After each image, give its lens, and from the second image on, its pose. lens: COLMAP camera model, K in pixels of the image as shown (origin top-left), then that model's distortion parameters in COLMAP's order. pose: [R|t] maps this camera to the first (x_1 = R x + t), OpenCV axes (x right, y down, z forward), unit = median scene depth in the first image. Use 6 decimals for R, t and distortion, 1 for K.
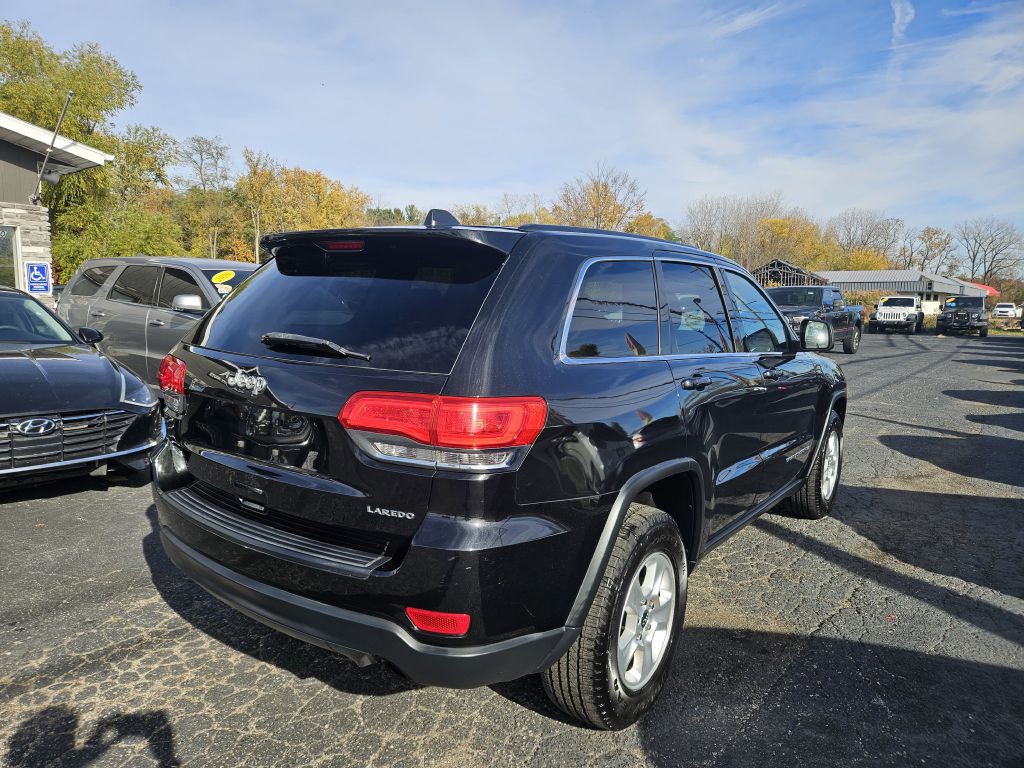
lens RADIAL K [[693.1, 0, 502.8], [0, 693.1, 389.1], [0, 0, 1]] dist [0.071801, -0.055824]
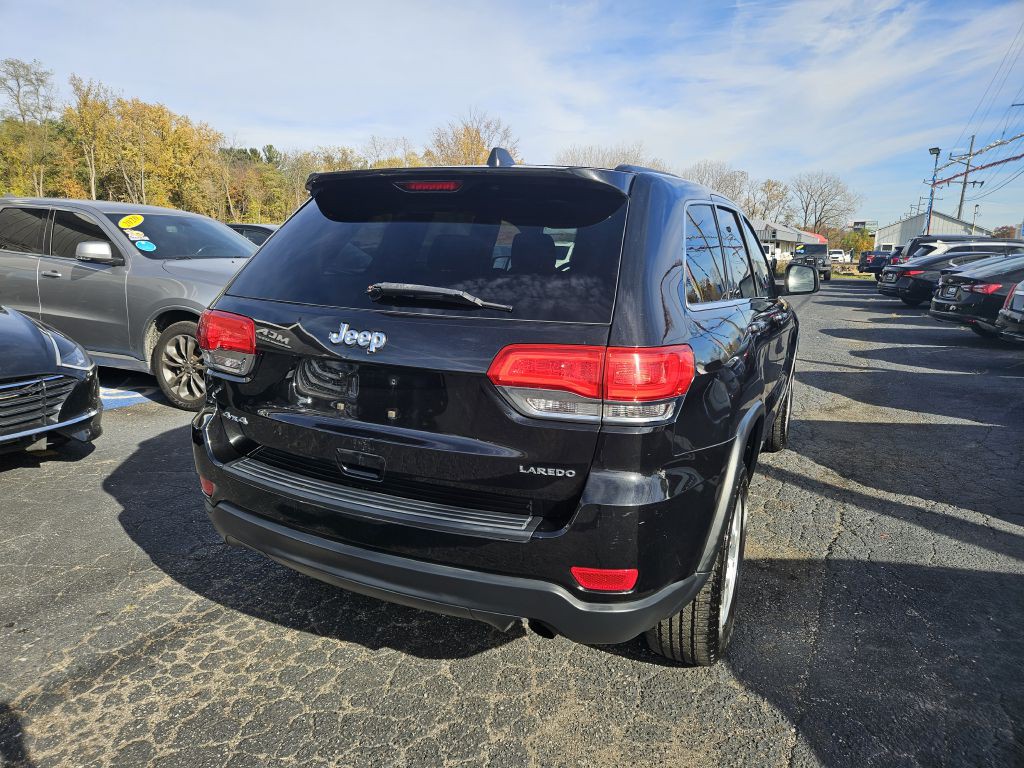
lens RADIAL K [[691.3, 0, 505.1], [0, 691.3, 381.6], [0, 0, 1]] dist [0.071125, -0.051930]
pose [[0.981822, -0.039287, 0.185692, -0.161503], [0.027675, 0.997520, 0.064722, -0.003271], [-0.187774, -0.058406, 0.980474, 0.036873]]
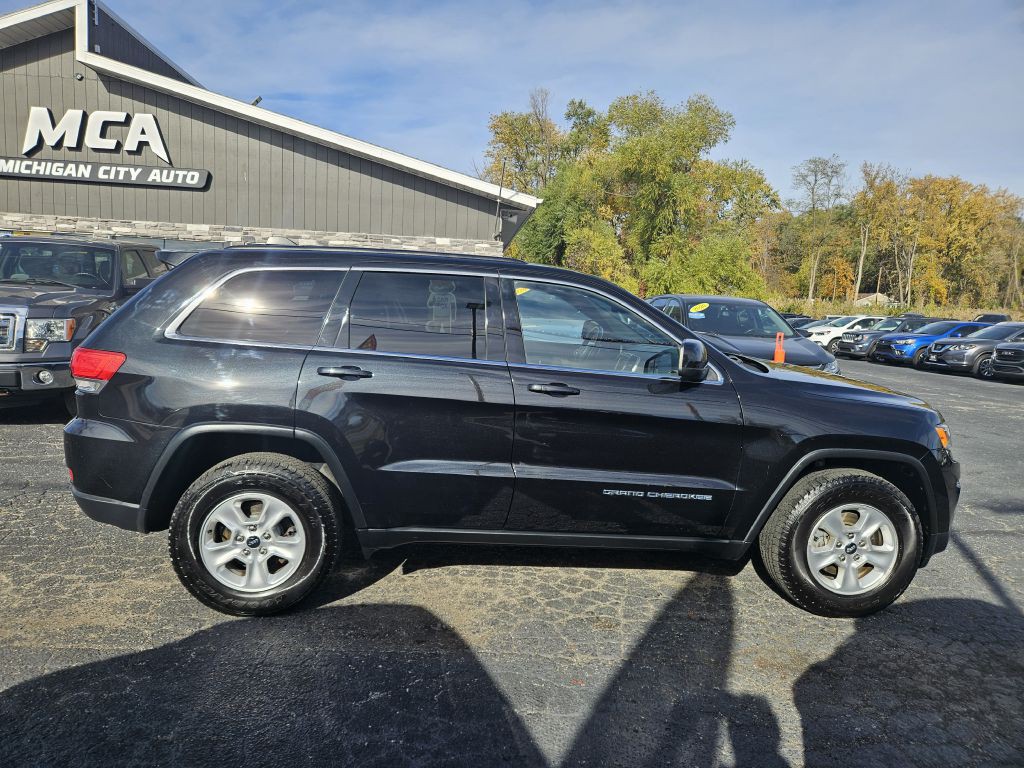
lens RADIAL K [[693.1, 0, 502.8], [0, 693.1, 389.1], [0, 0, 1]] dist [0.071801, -0.055824]
pose [[0.661996, 0.113171, -0.740914, 0.765015], [-0.133390, 0.990543, 0.032118, -0.033713], [0.737542, 0.077568, 0.670831, 0.231822]]
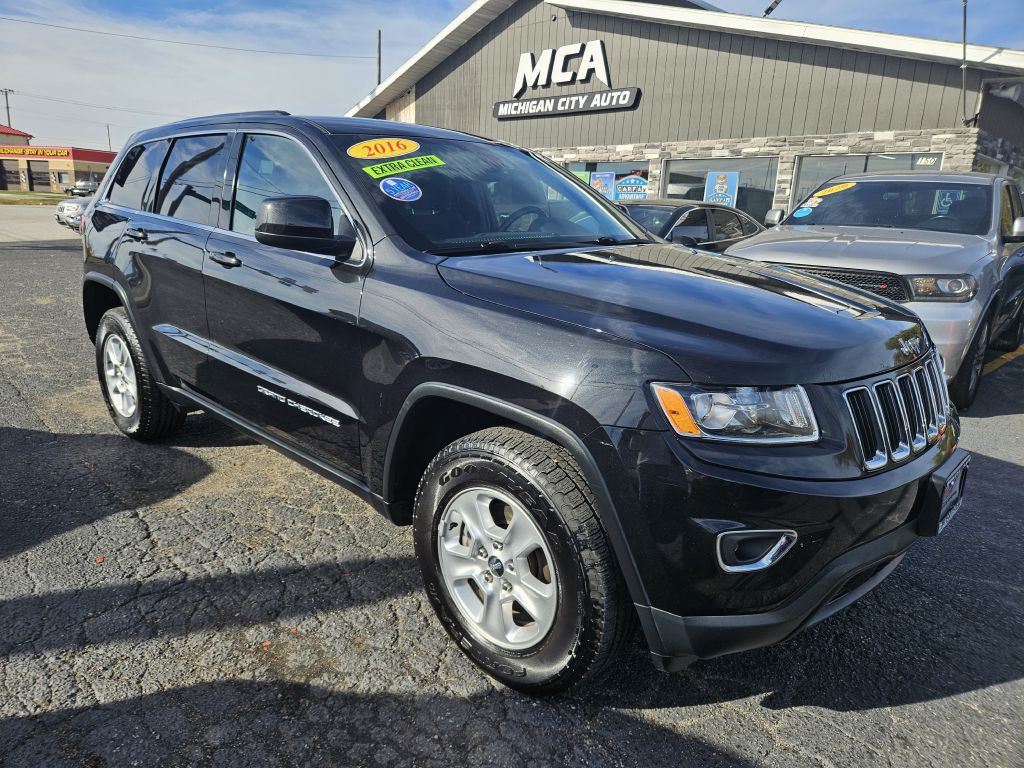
lens RADIAL K [[693.1, 0, 502.8], [0, 693.1, 389.1], [0, 0, 1]] dist [0.071801, -0.055824]
pose [[-0.132748, 0.229629, -0.964183, 0.863079], [-0.170925, 0.952914, 0.250478, -0.103365], [0.976300, 0.198053, -0.087248, 1.046747]]
